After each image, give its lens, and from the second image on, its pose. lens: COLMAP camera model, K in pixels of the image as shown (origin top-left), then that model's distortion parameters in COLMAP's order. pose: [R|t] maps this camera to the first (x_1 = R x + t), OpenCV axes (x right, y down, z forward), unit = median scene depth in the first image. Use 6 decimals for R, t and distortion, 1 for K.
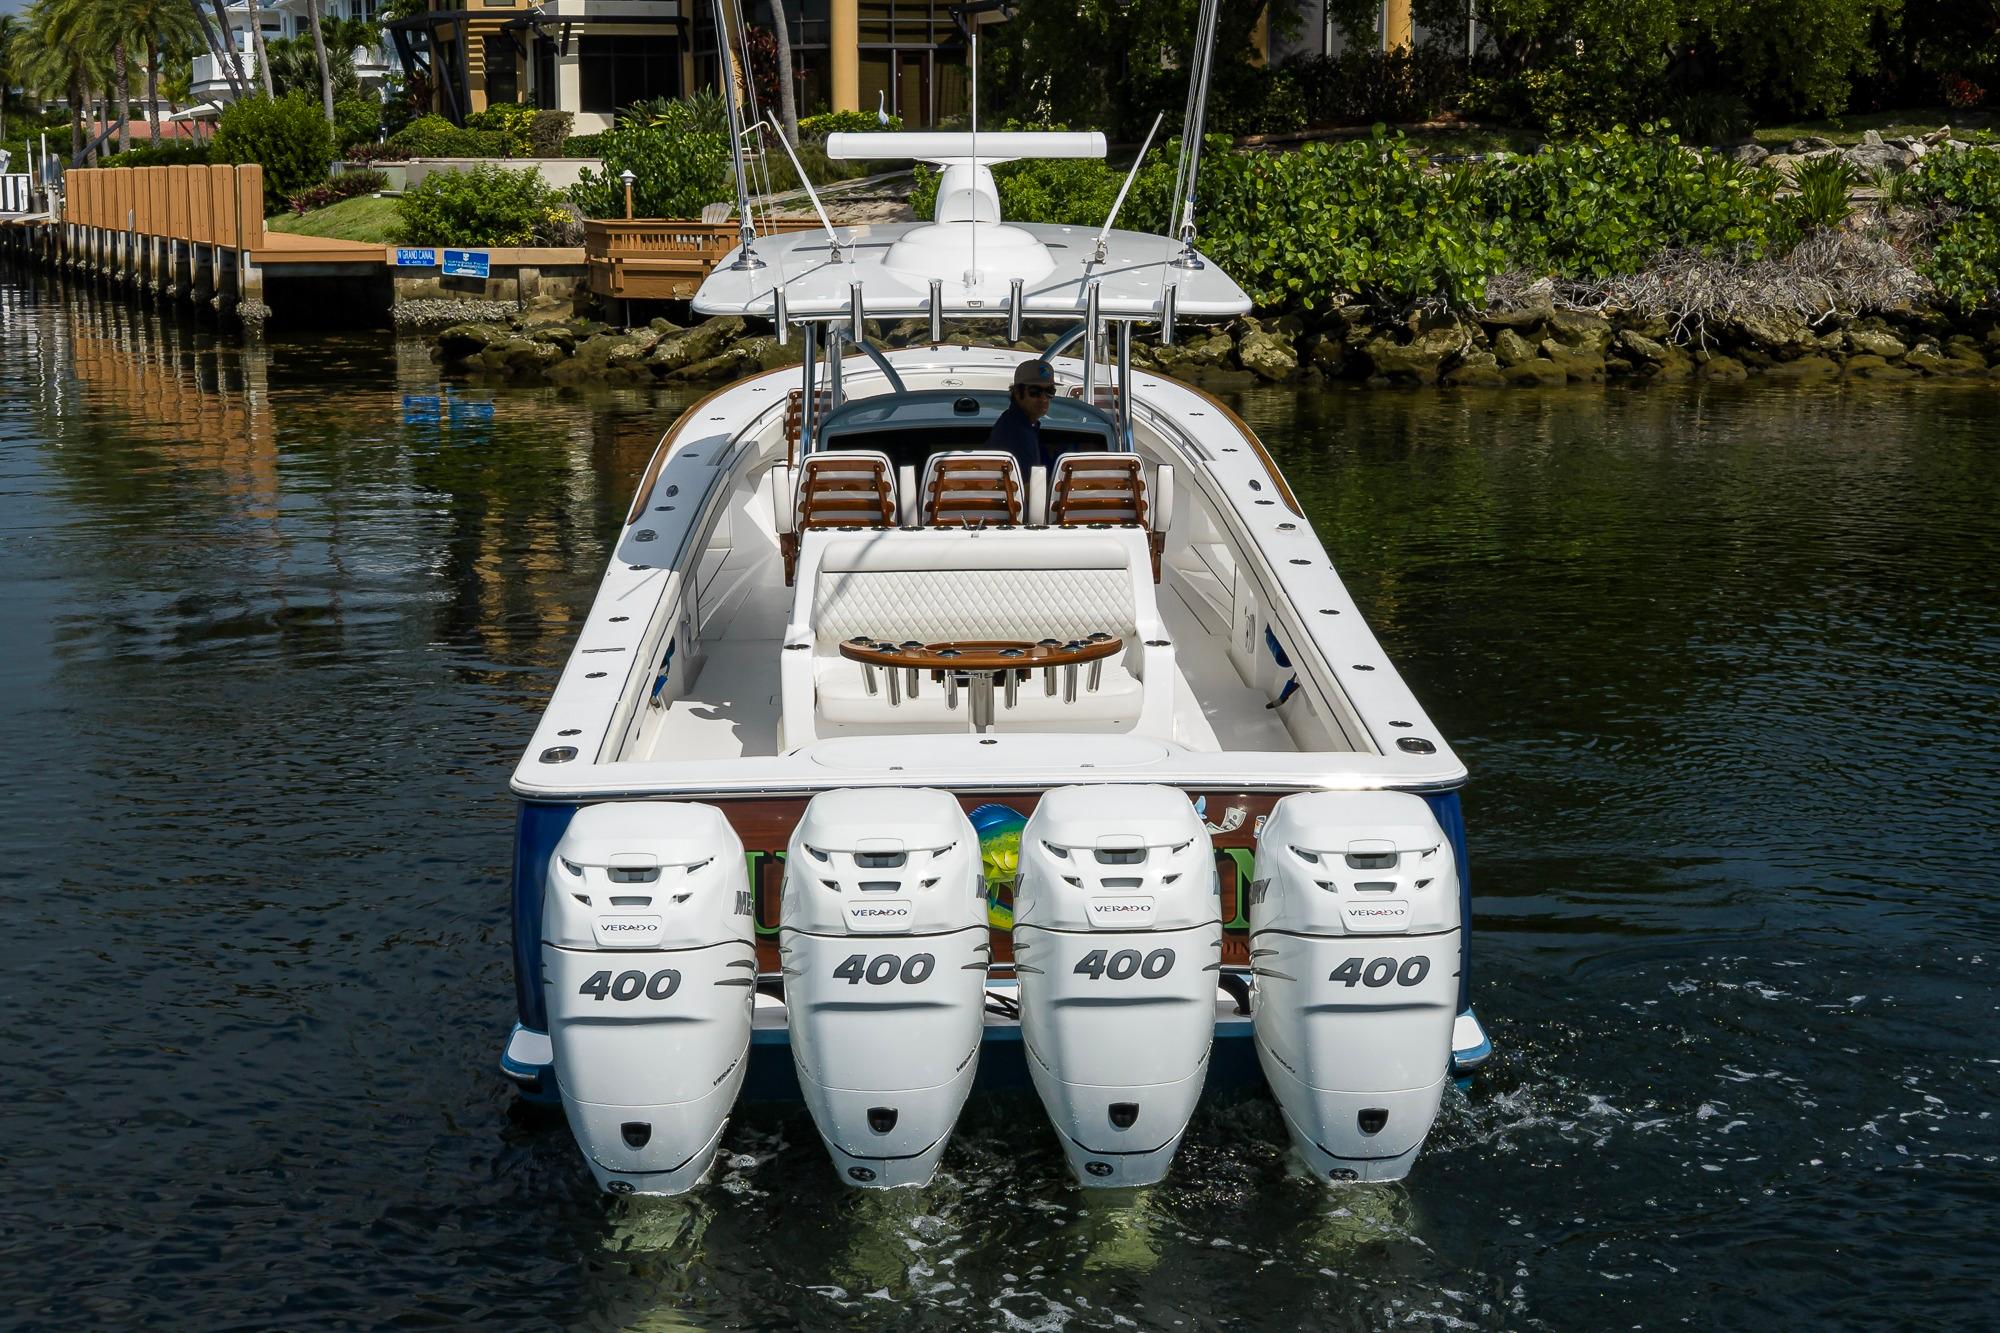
lens RADIAL K [[2719.3, 0, 959.4], [0, 2719.3, 624.6], [0, 0, 1]] dist [0.061743, -0.294107]
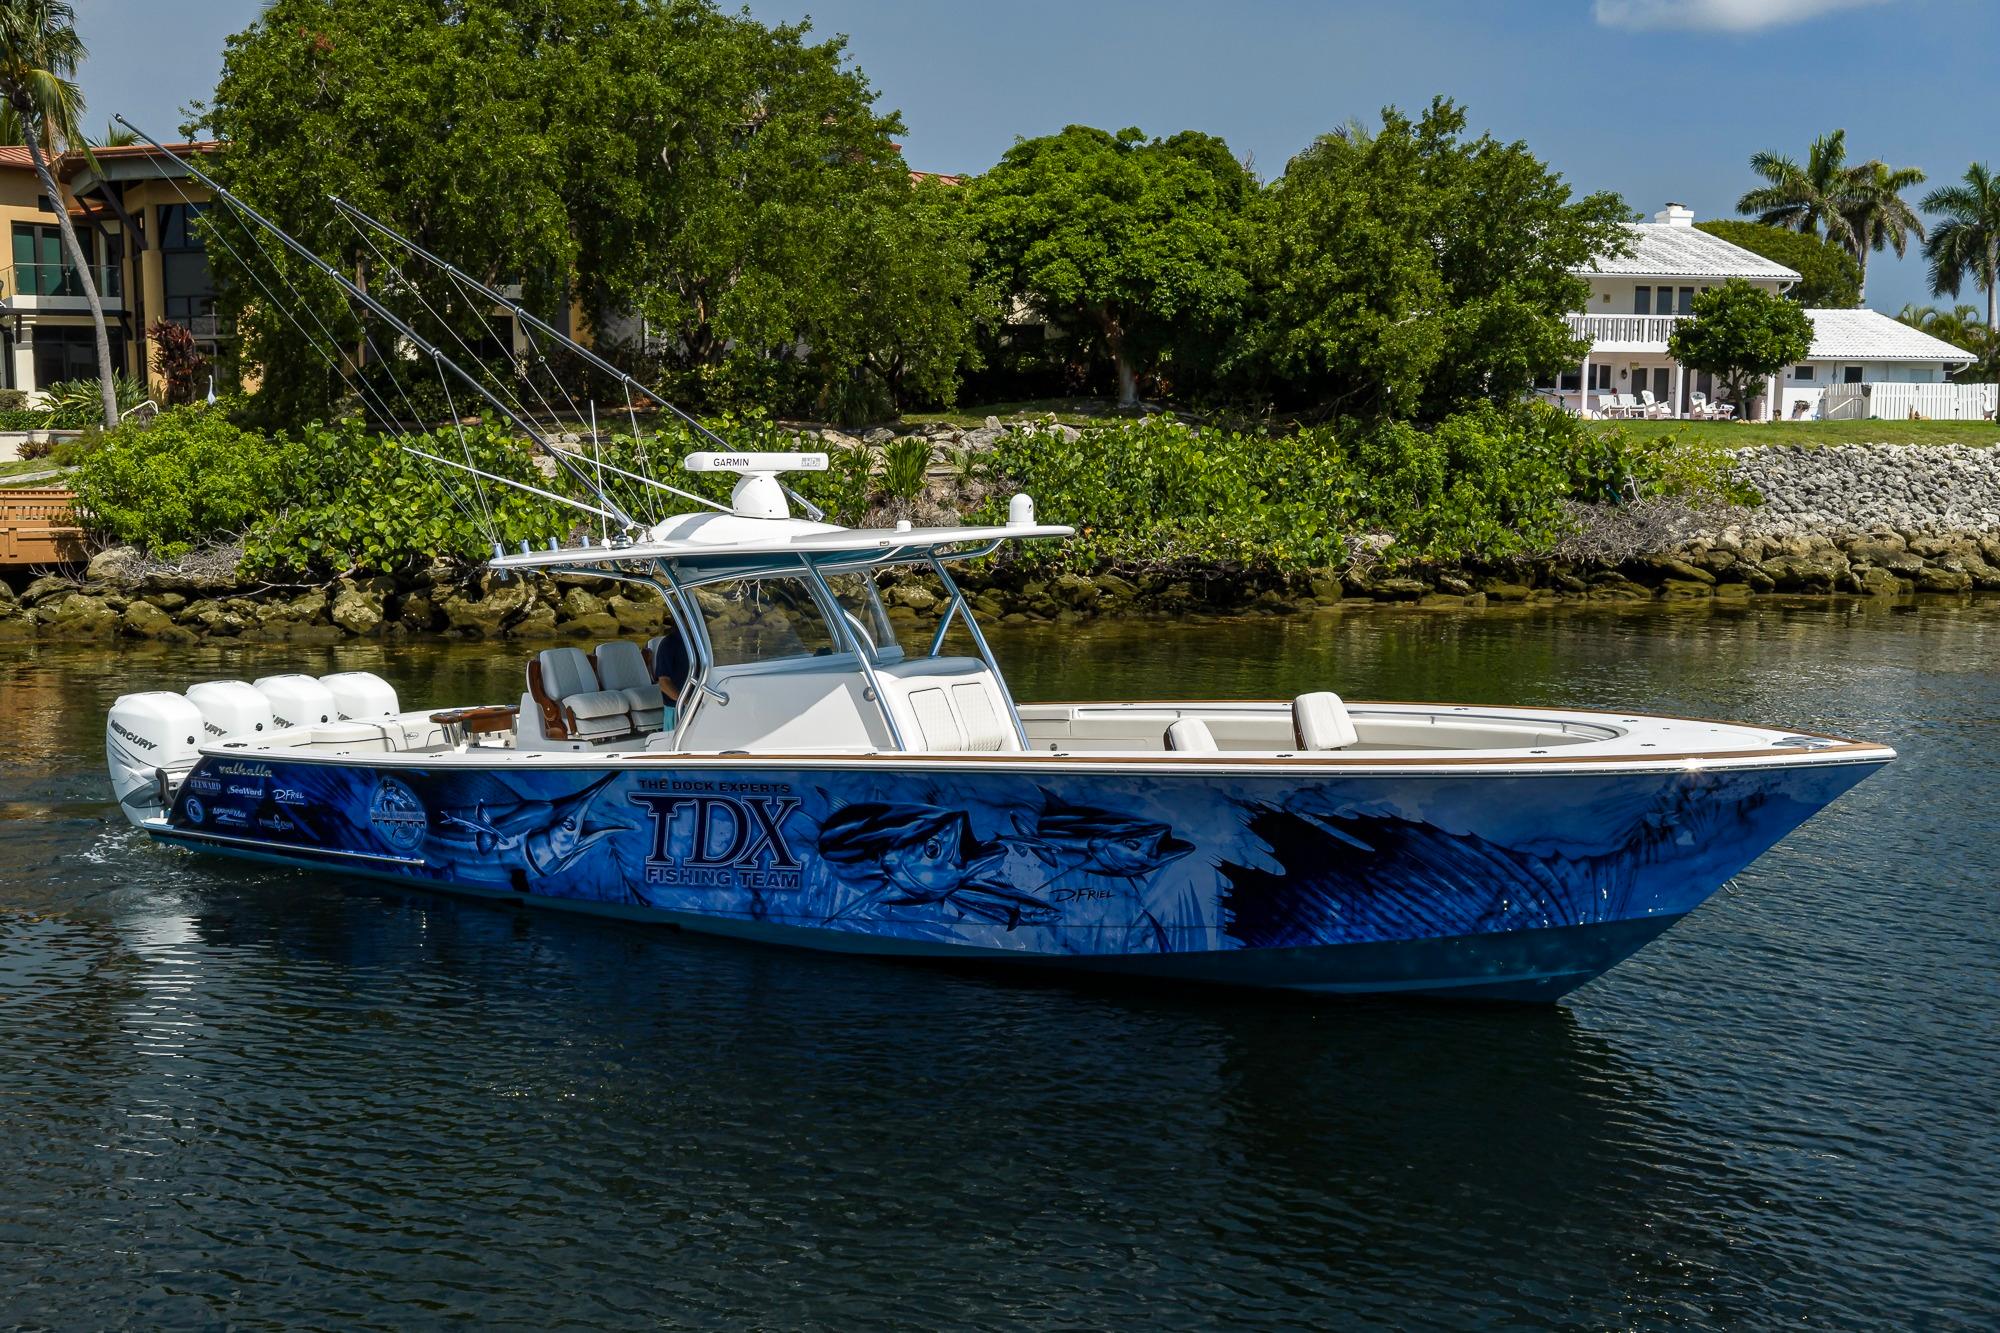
lens RADIAL K [[2176.0, 0, 1003.0], [0, 2176.0, 718.8], [0, 0, 1]] dist [0.039155, -0.129132]
pose [[0.989623, -0.015342, 0.142868, 0.222982], [0.020375, 0.999220, -0.033830, -0.015742], [-0.142238, 0.036390, 0.989163, 0.052339]]
